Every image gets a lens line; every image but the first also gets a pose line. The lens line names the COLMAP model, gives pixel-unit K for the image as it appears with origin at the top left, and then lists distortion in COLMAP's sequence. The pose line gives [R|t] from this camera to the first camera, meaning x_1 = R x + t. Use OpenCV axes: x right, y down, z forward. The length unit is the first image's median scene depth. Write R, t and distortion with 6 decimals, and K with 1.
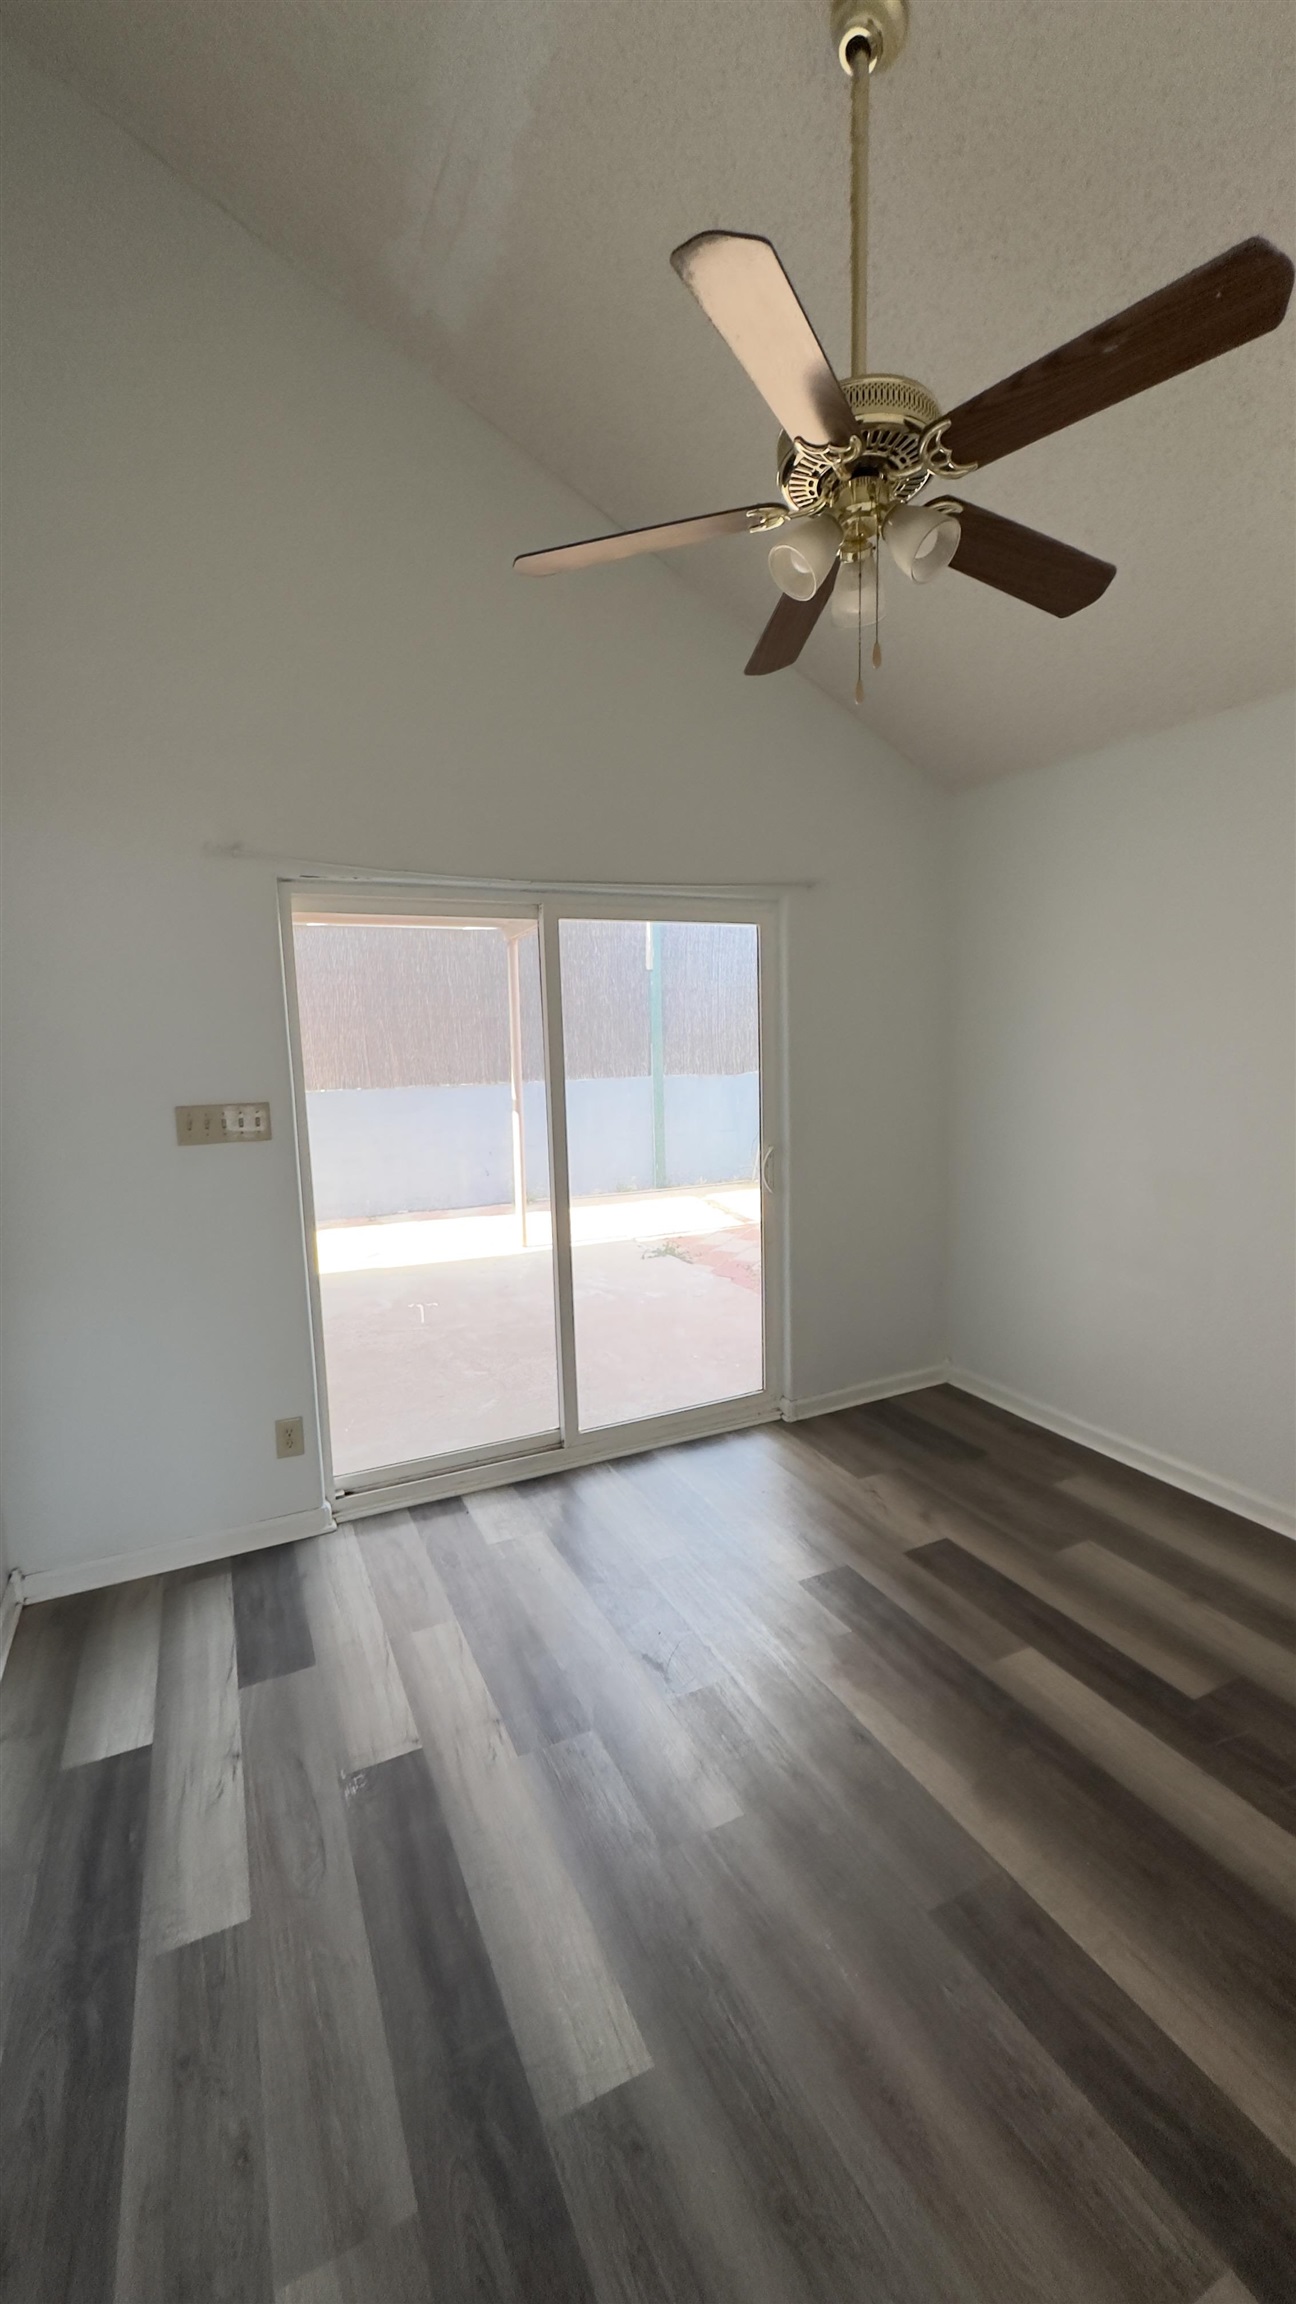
lens RADIAL K [[929.9, 0, 648.0], [0, 929.9, 1152.0], [0, 0, 1]] dist [0.001060, 0.000196]
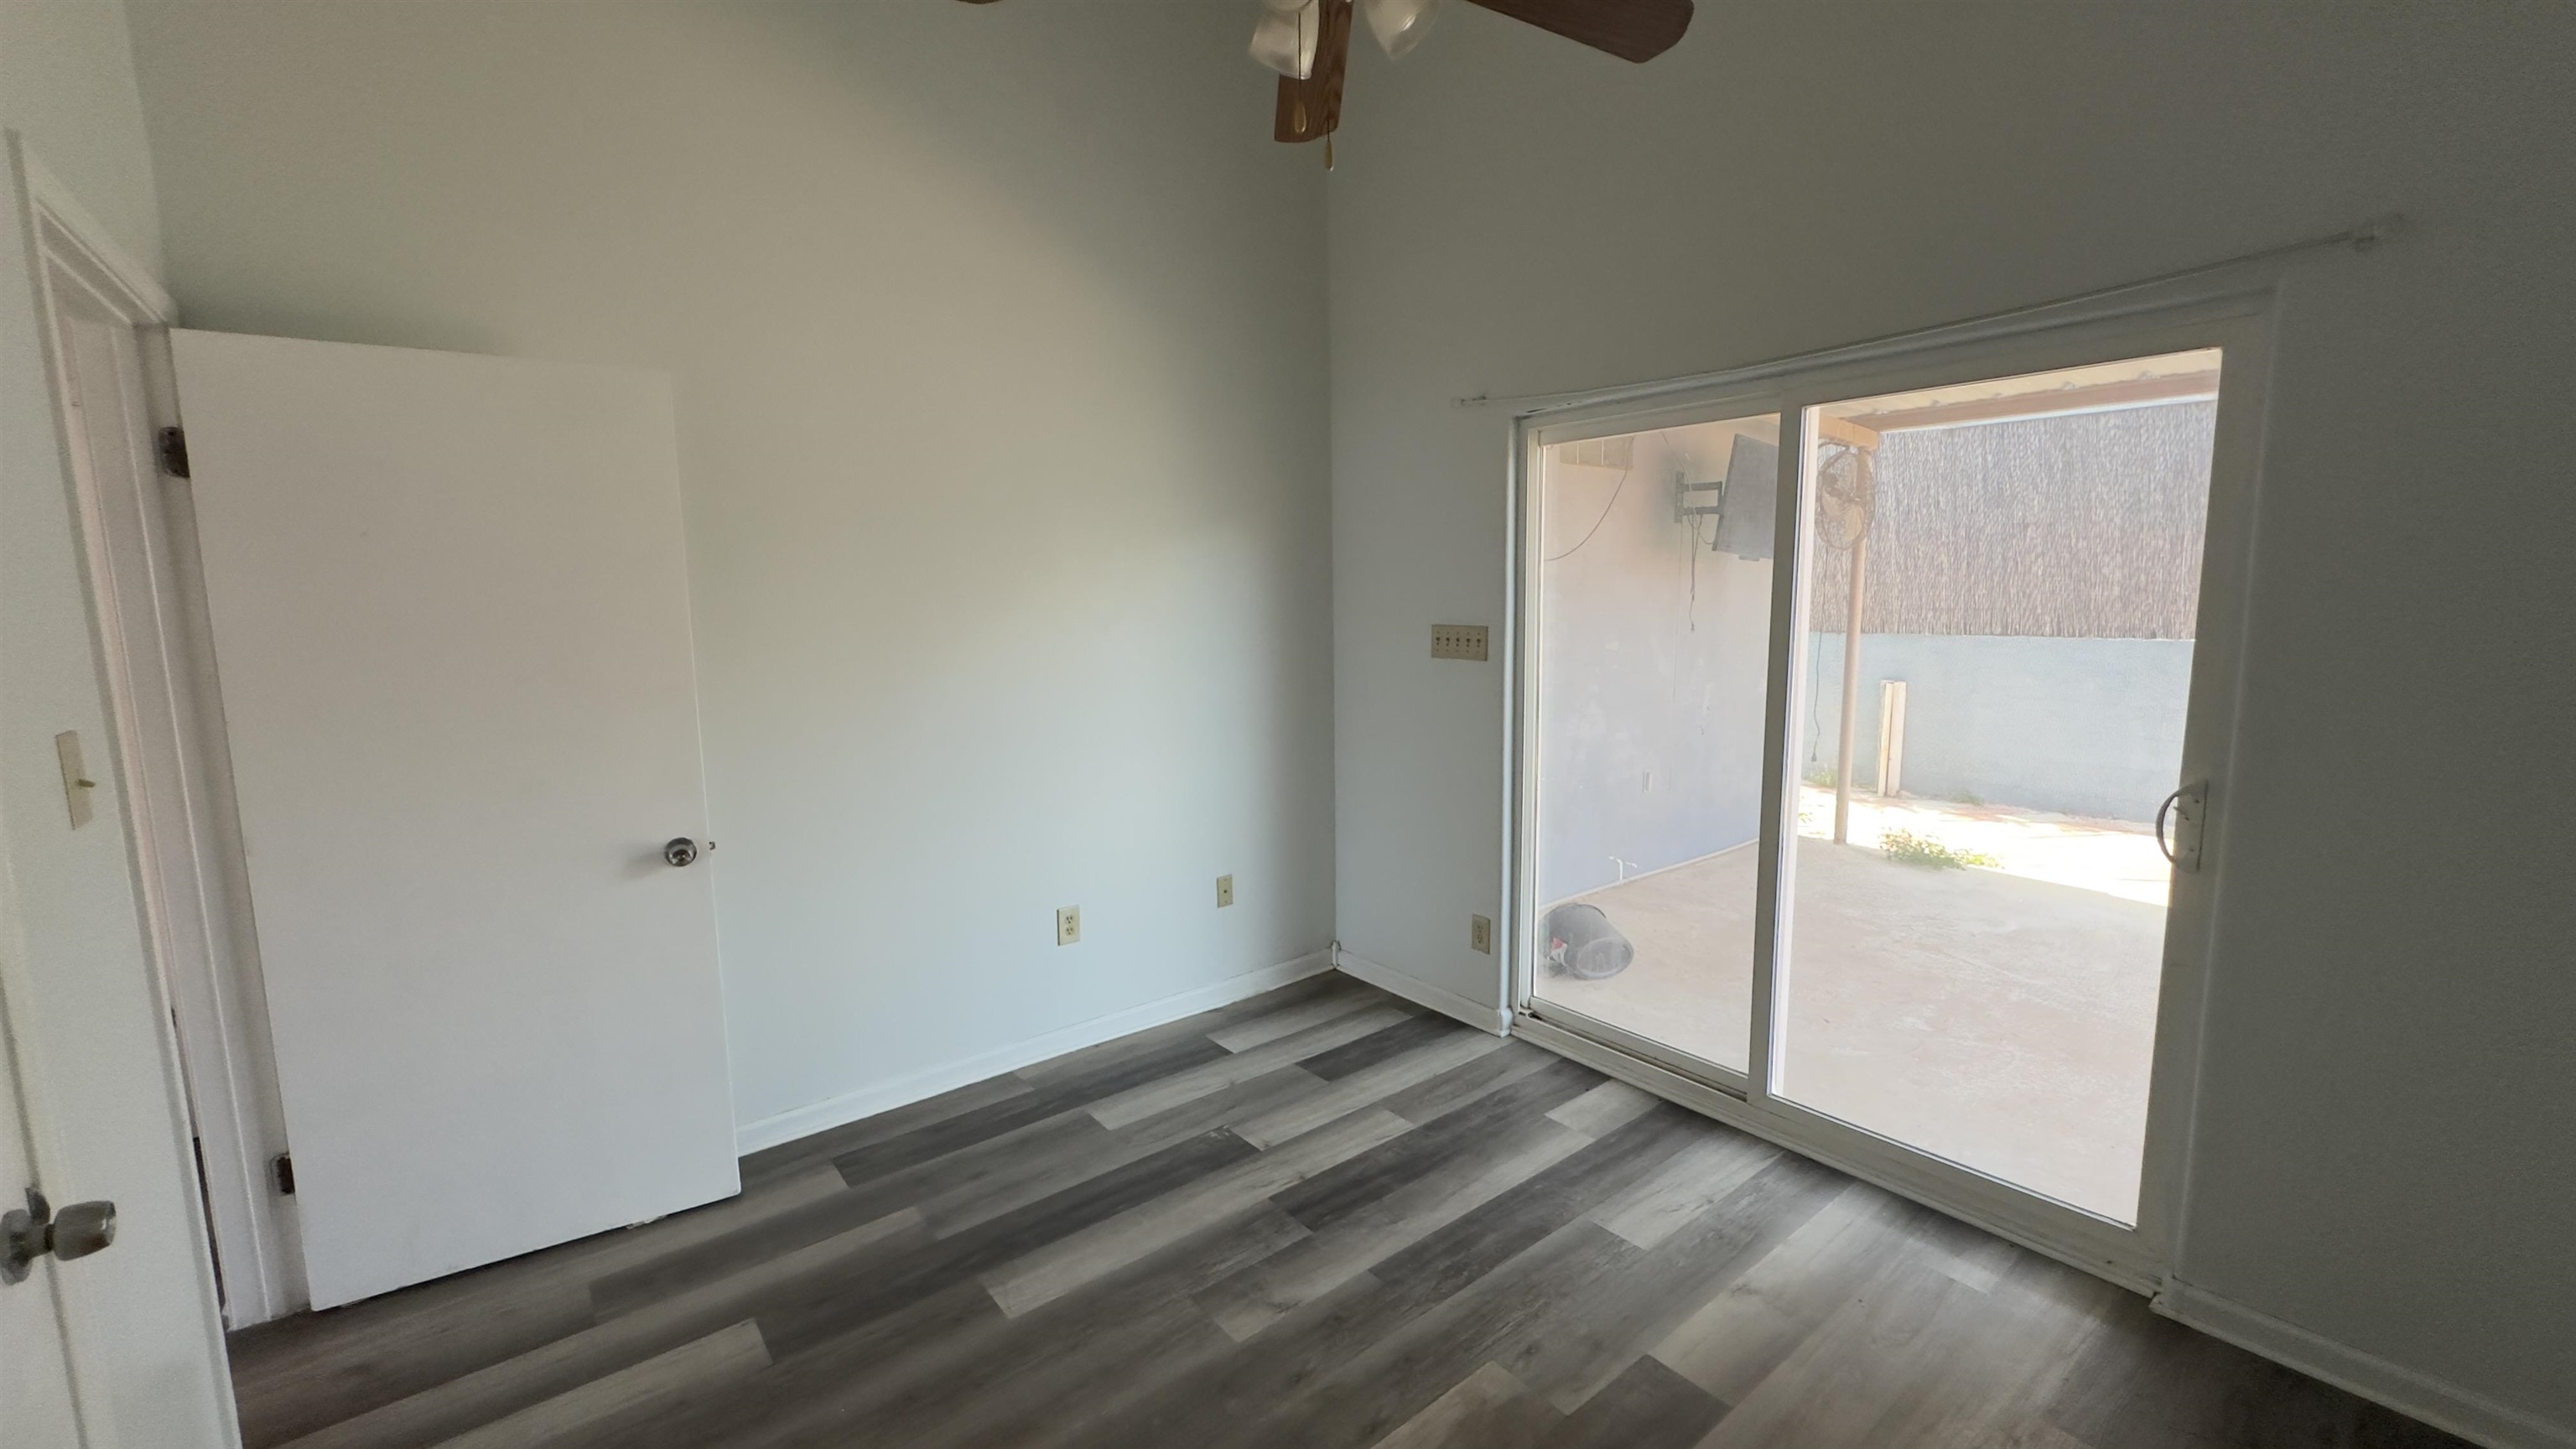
lens RADIAL K [[1039.2, 0, 1288.0], [0, 1039.2, 724.5], [0, 0, 1]] dist [-0.001316, -0.000002]
pose [[0.223970, 0.148435, -0.963226, 0.740431], [-0.115990, 0.985369, 0.124877, -0.065616], [0.967669, 0.083756, 0.237910, 0.489694]]
